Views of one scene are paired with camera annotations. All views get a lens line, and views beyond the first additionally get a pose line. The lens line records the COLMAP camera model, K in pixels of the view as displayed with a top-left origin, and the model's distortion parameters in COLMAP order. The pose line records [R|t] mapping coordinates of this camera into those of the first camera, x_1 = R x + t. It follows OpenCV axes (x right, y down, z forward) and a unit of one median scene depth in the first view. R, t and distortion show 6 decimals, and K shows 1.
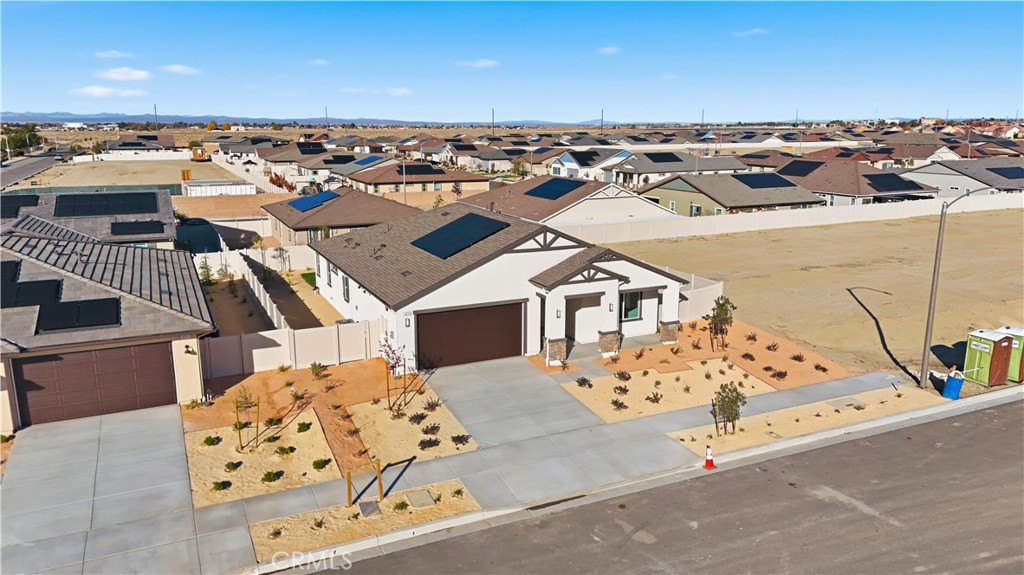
lens RADIAL K [[749.3, 0, 514.0], [0, 749.3, 284.3], [0, 0, 1]] dist [0.070890, -0.063444]
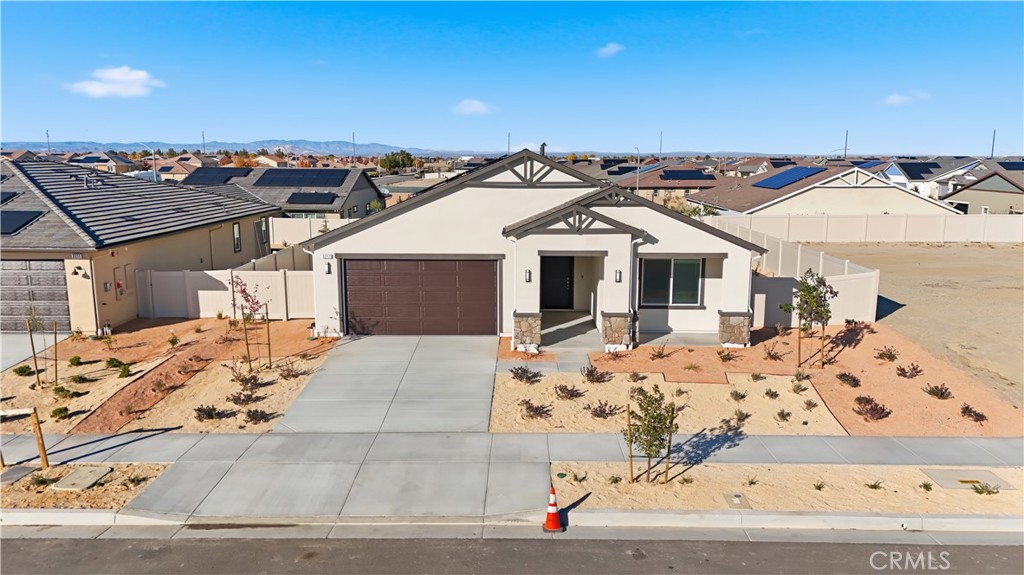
lens RADIAL K [[749.3, 0, 514.0], [0, 749.3, 284.3], [0, 0, 1]] dist [0.070890, -0.063444]
pose [[0.895858, 0.075865, -0.437817, 0.347140], [-0.094366, 0.995324, -0.020621, 0.061910], [0.434205, 0.059789, 0.898828, 0.372456]]
